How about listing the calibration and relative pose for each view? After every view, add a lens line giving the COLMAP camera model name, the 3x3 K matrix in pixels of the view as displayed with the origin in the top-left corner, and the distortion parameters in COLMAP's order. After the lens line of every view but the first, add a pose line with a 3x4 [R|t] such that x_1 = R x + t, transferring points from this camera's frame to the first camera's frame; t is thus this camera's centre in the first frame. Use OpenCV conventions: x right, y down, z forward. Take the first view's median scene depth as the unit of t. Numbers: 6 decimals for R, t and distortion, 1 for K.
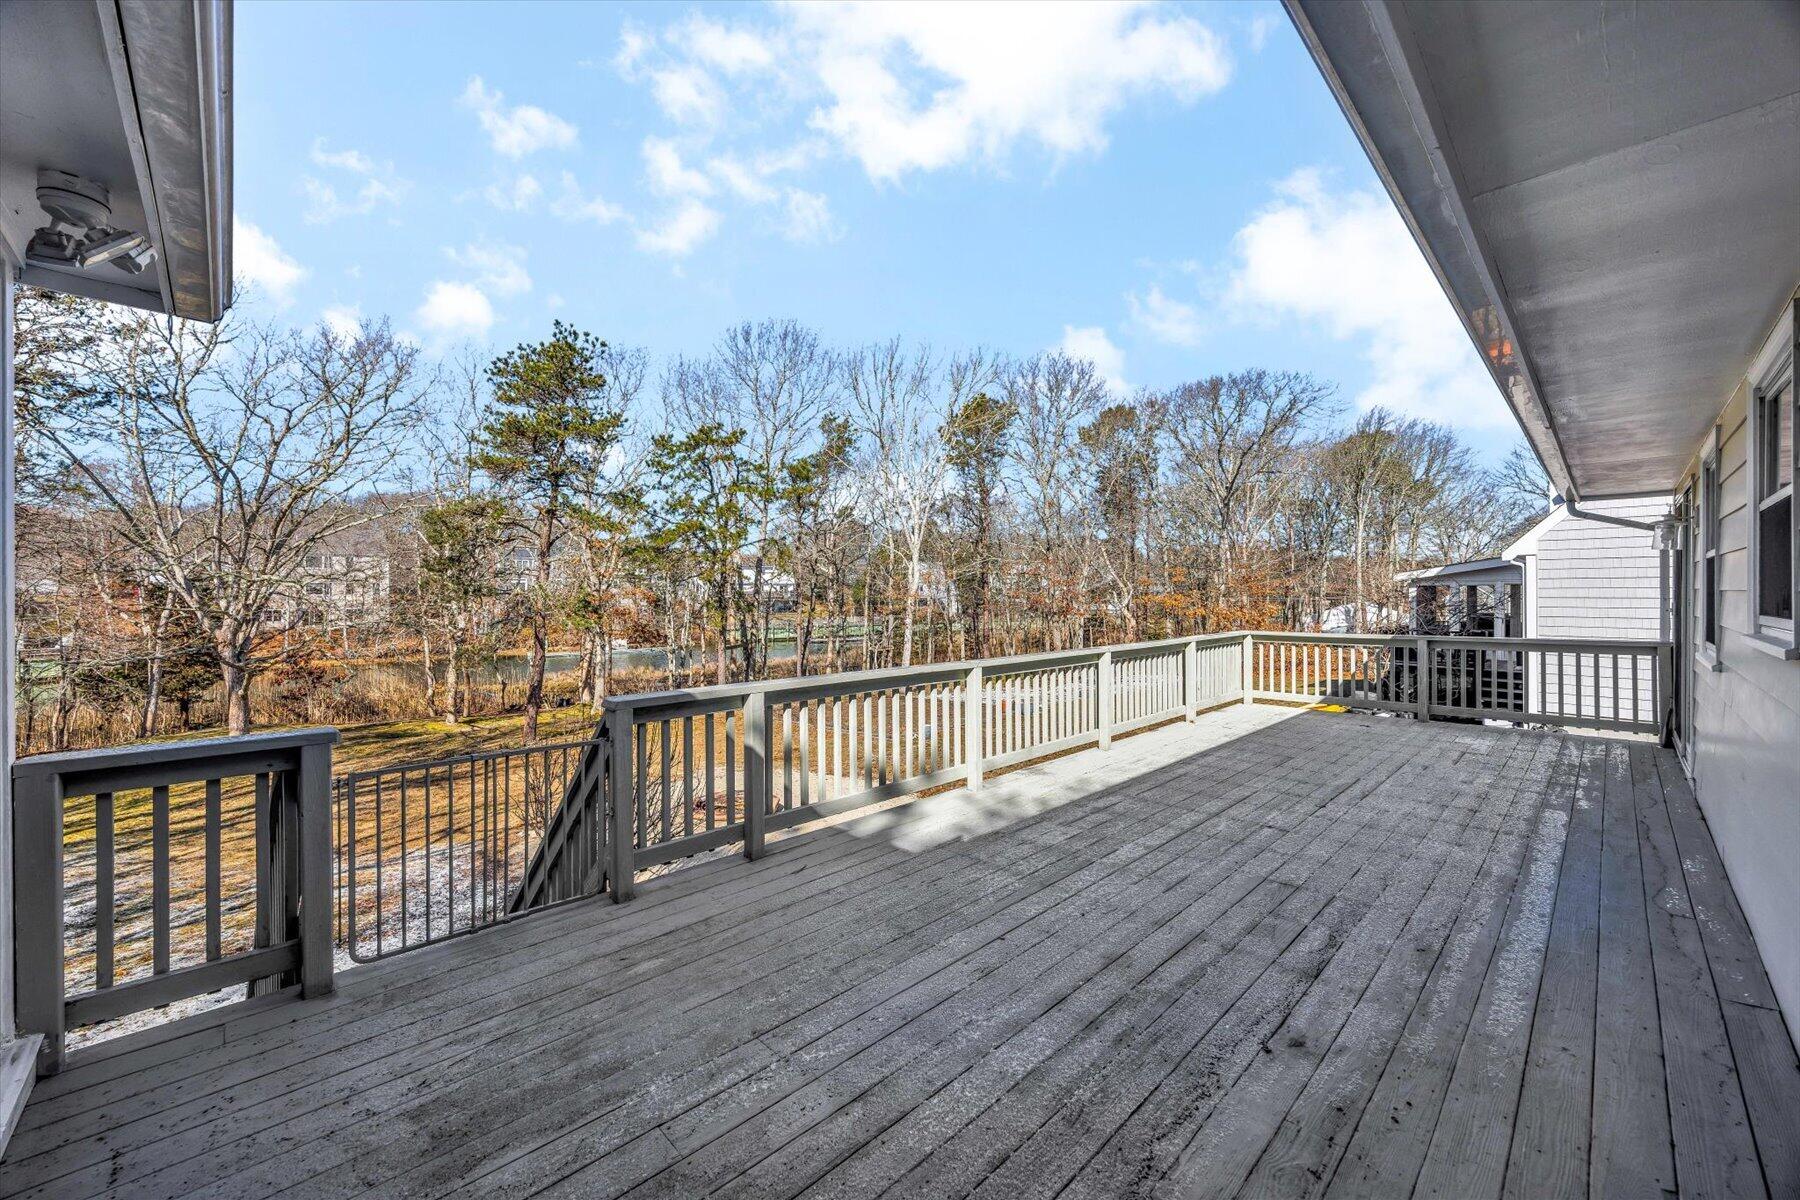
lens RADIAL K [[696.2, 0, 871.4], [0, 696.2, 593.5], [0, 0, 1]] dist [-0.000568, -0.000434]
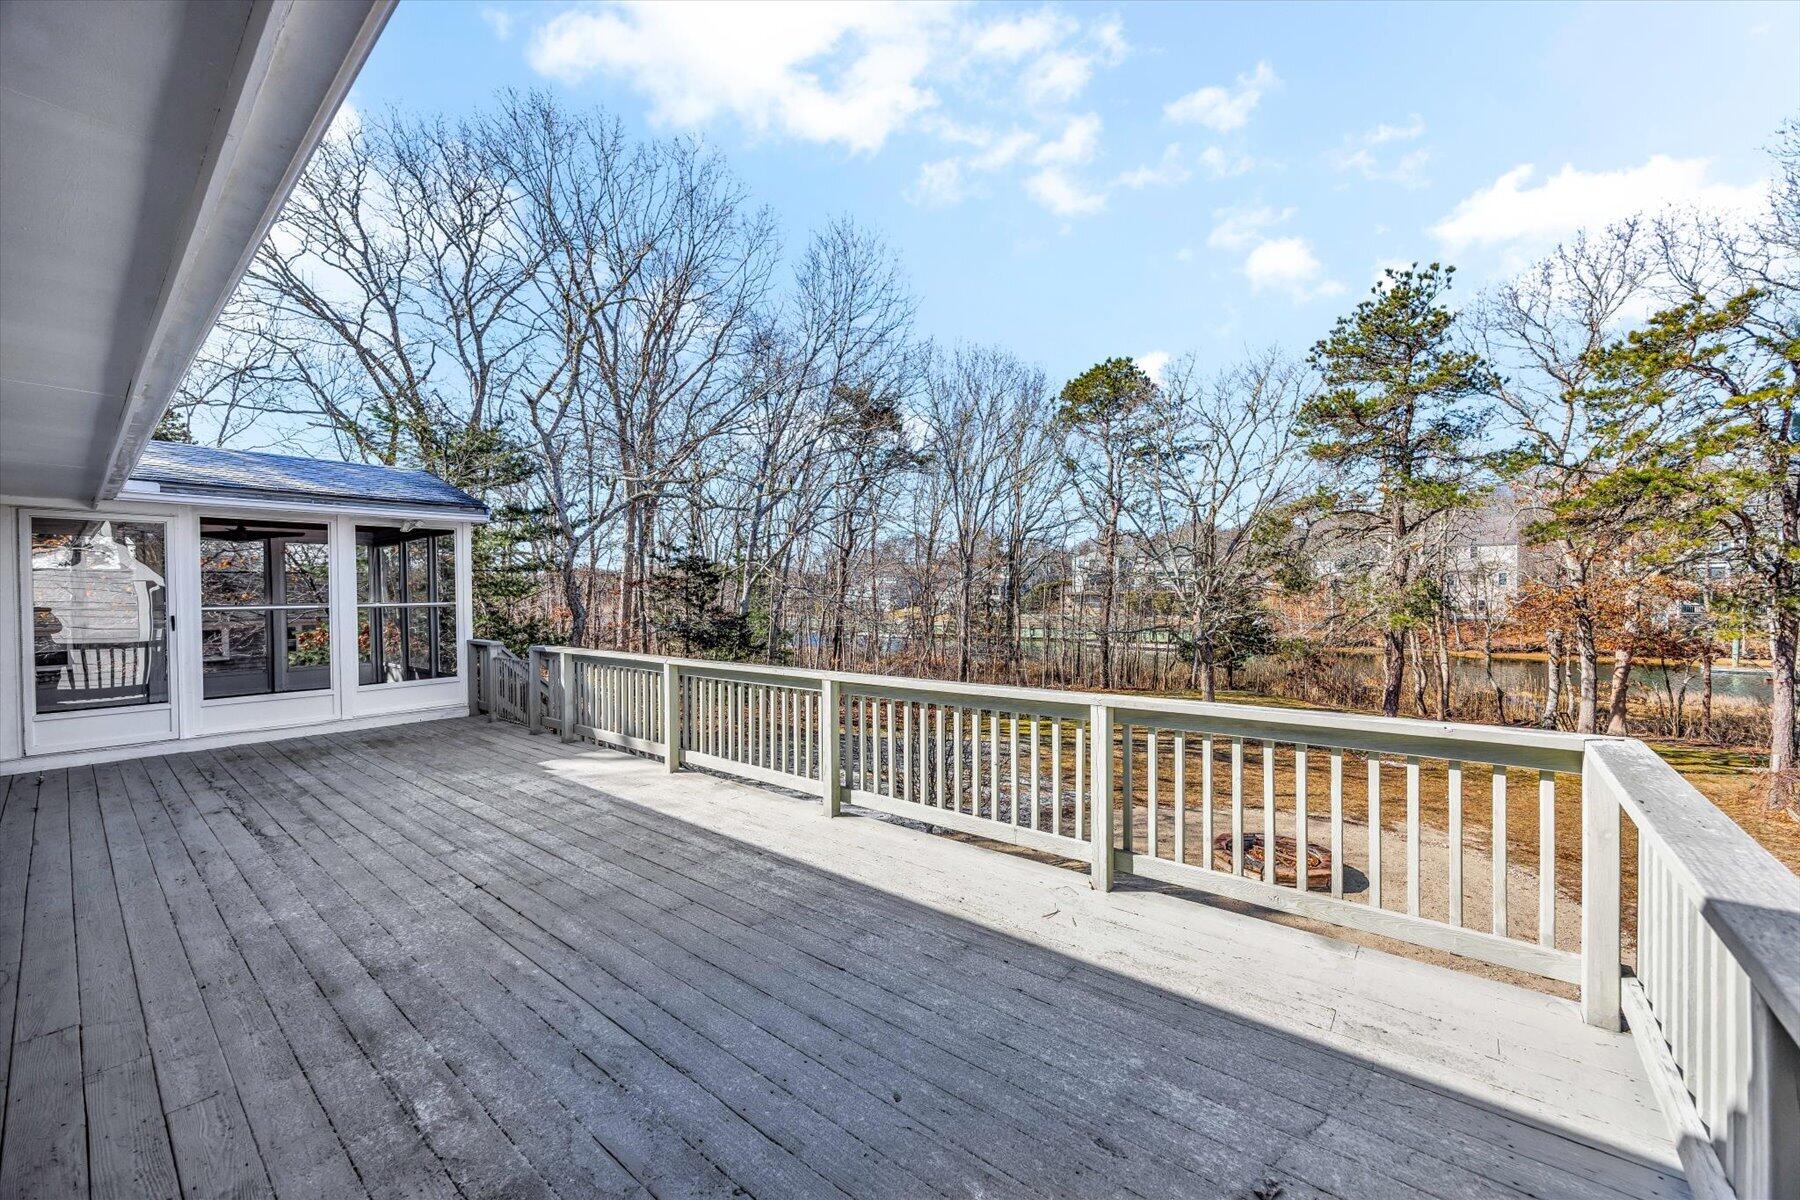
lens RADIAL K [[681.5, 0, 902.0], [0, 681.5, 597.0], [0, 0, 1]] dist [-0.000082, -0.000019]
pose [[0.140452, 0.009972, -0.990037, 0.998348], [0.010153, 0.999882, 0.011512, -0.008801], [0.990035, -0.011669, 0.140335, 0.937573]]
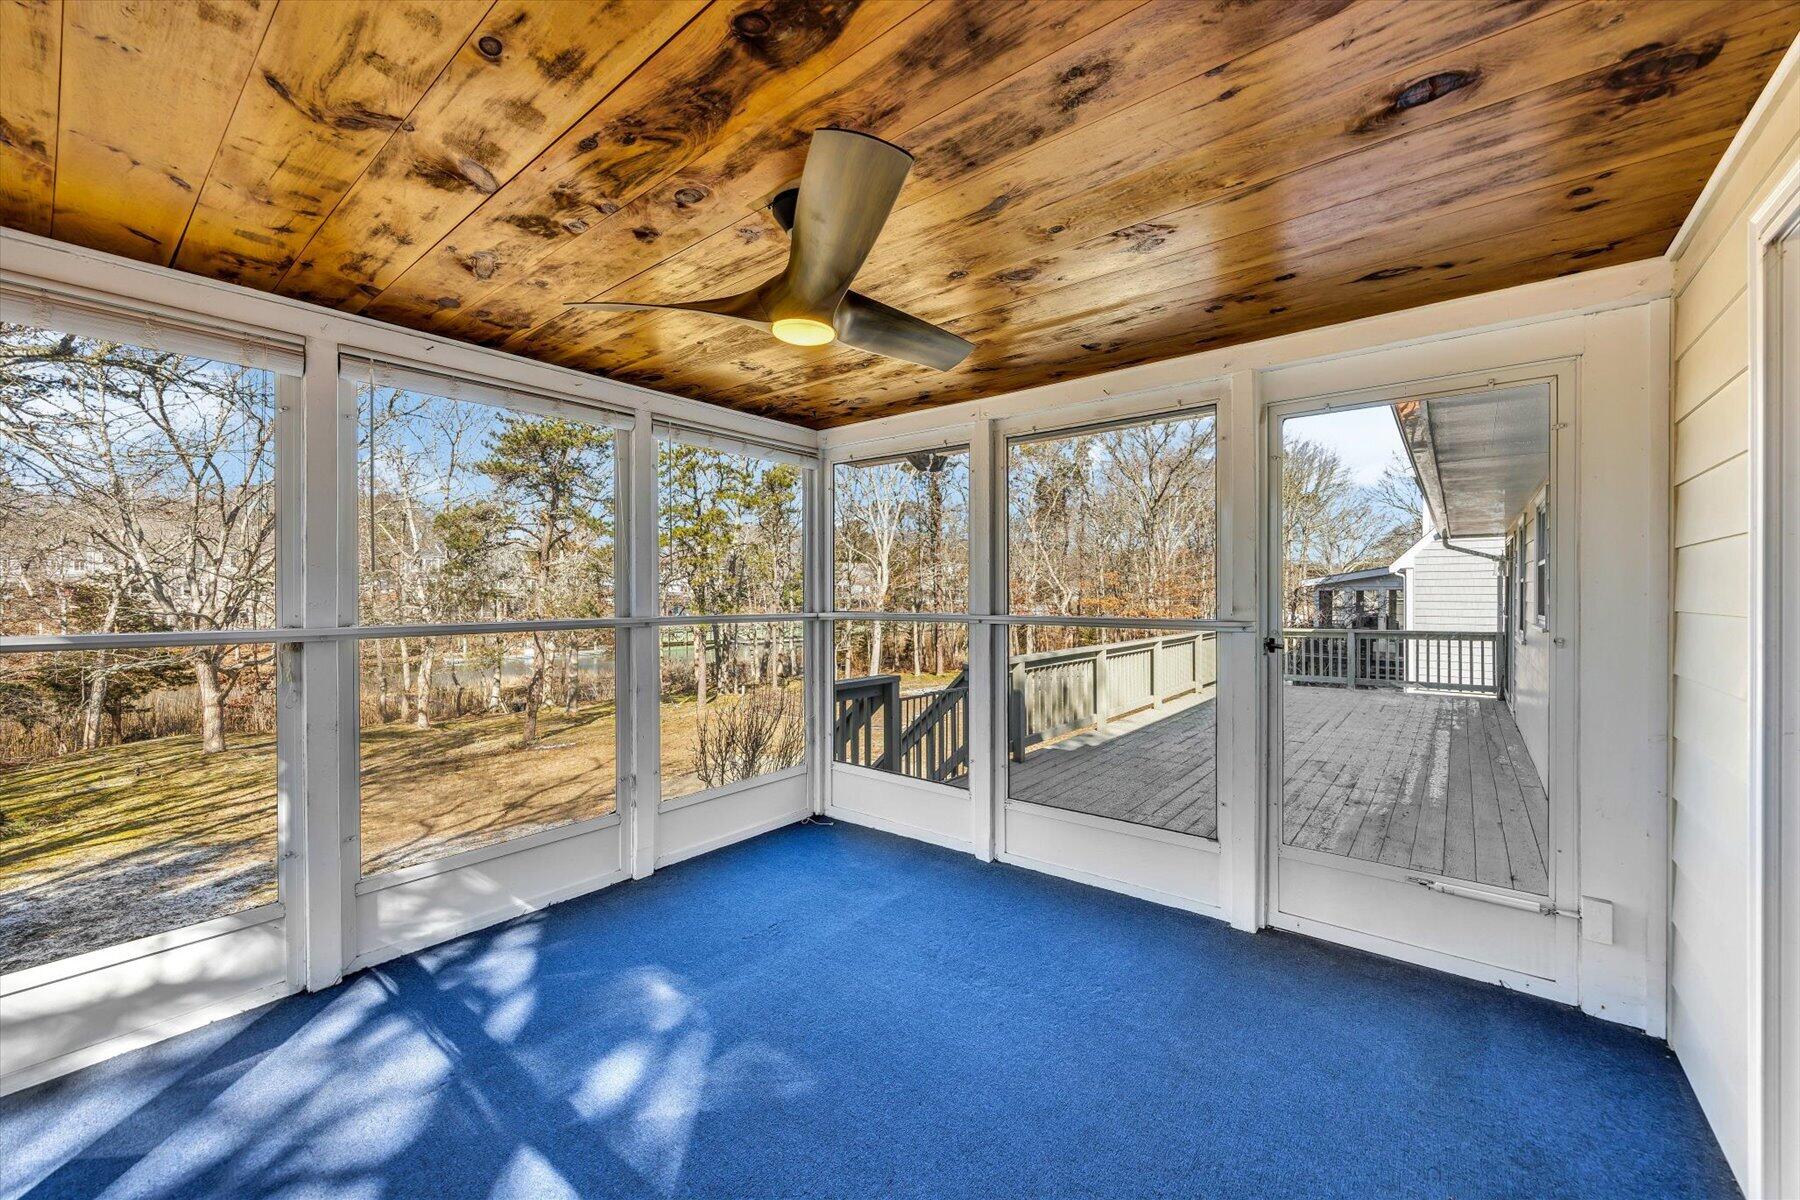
lens RADIAL K [[707.5, 0, 888.6], [0, 707.5, 597.3], [0, 0, 1]] dist [0.000220, 0.000232]
pose [[0.990509, 0.000793, 0.137444, -0.398976], [-0.001319, 0.999992, 0.003738, -0.010889], [-0.137440, -0.003884, 0.990502, -0.351705]]
